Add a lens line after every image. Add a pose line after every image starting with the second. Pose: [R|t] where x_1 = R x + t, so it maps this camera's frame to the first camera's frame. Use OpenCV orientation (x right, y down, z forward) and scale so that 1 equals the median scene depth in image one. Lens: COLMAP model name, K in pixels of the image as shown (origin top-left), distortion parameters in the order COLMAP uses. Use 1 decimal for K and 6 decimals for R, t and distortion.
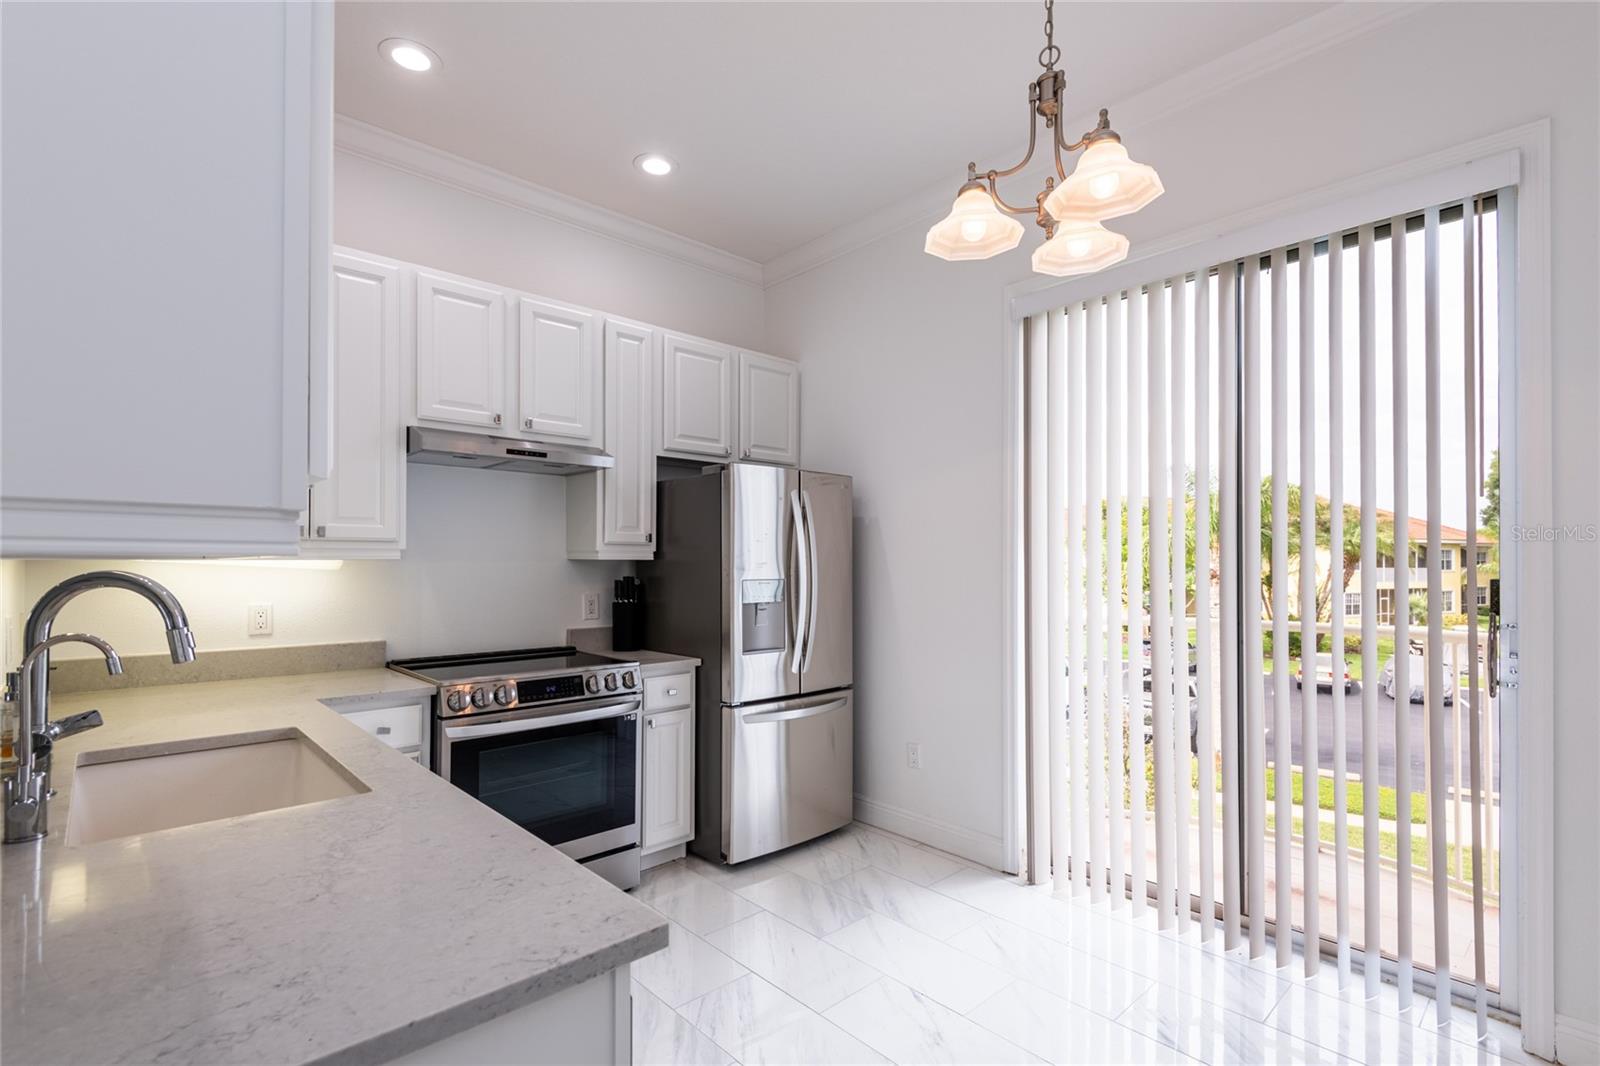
lens RADIAL K [[732.6, 0, 799.8], [0, 732.6, 562.0], [0, 0, 1]] dist [0.001083, -0.000030]
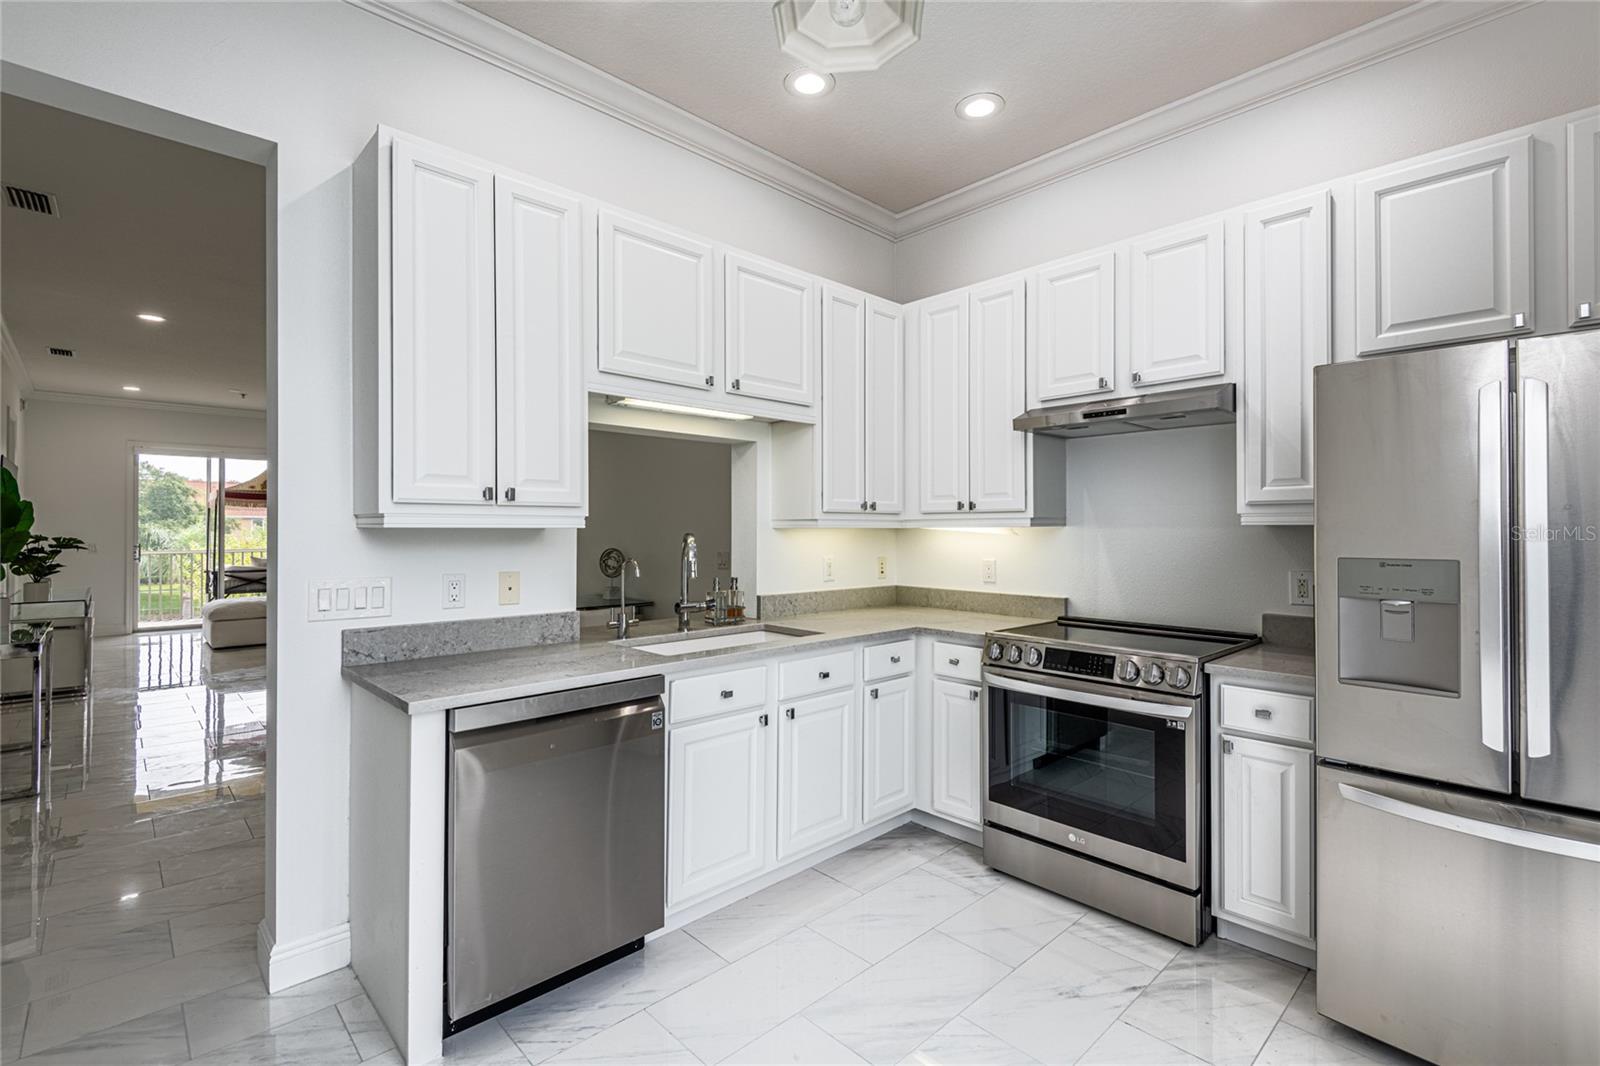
lens RADIAL K [[715.2, 0, 806.8], [0, 715.2, 532.5], [0, 0, 1]] dist [-0.011968, -0.000326]
pose [[0.007135, 0.004155, -0.999966, 0.539954], [0.002427, 0.999988, 0.004172, 0.000459], [0.999972, -0.002456, 0.007125, 0.600814]]
